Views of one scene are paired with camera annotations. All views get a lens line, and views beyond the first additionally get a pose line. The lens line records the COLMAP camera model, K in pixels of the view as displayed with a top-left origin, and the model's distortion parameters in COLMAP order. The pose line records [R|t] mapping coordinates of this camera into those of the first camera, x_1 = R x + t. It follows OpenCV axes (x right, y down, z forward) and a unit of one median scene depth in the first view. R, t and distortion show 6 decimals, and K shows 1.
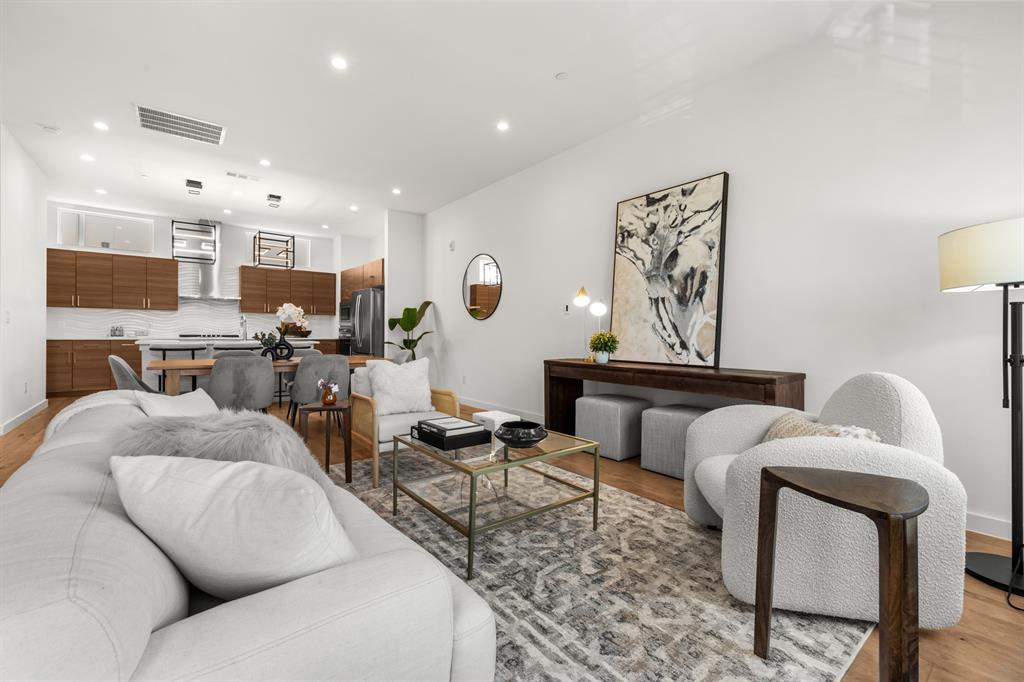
lens RADIAL K [[428.9, 0, 507.3], [0, 428.9, 338.7], [0, 0, 1]] dist [-0.002559, -0.000236]
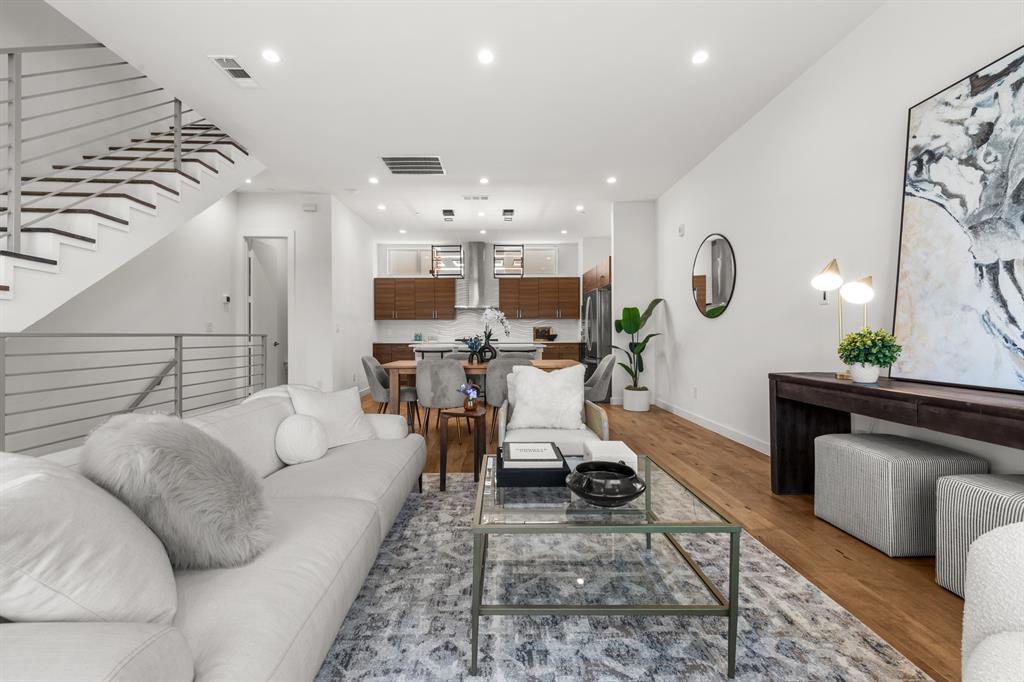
lens RADIAL K [[434.9, 0, 504.3], [0, 434.9, 337.7], [0, 0, 1]] dist [0.001441, -0.000053]
pose [[0.791375, -0.008405, -0.611273, 0.200304], [0.002633, 0.999943, -0.010341, -0.000639], [0.611325, 0.006574, 0.791353, 0.217214]]
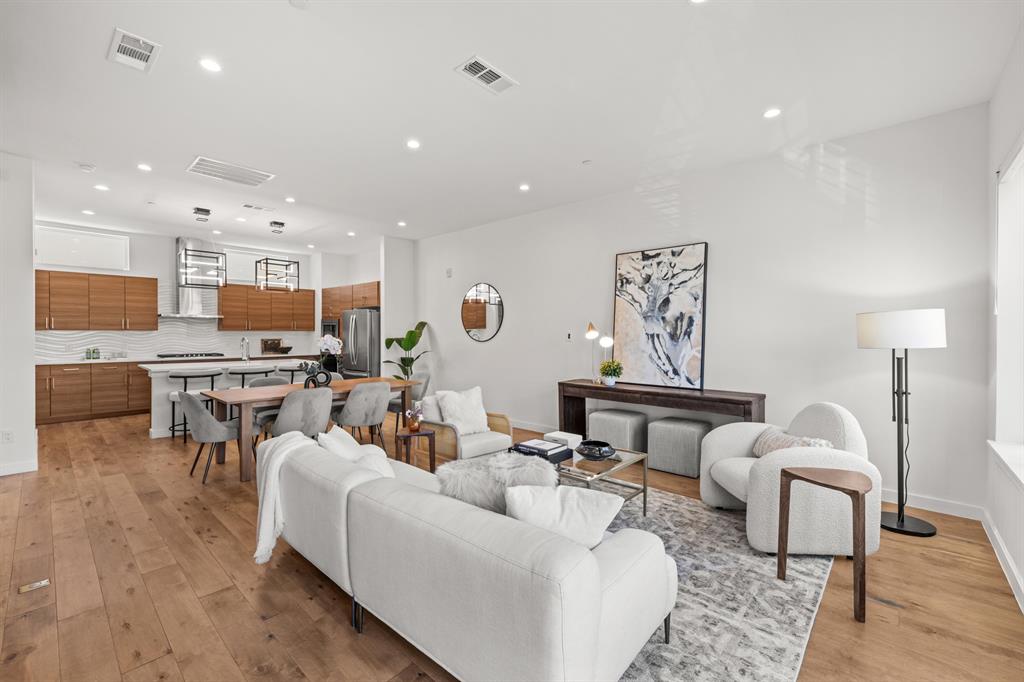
lens RADIAL K [[428.9, 0, 507.3], [0, 428.9, 338.7], [0, 0, 1]] dist [-0.002559, -0.000236]
pose [[0.986653, -0.007923, 0.162641, -0.285989], [0.007599, 0.999968, 0.002615, -0.087146], [-0.162657, -0.001345, 0.986682, -0.191447]]
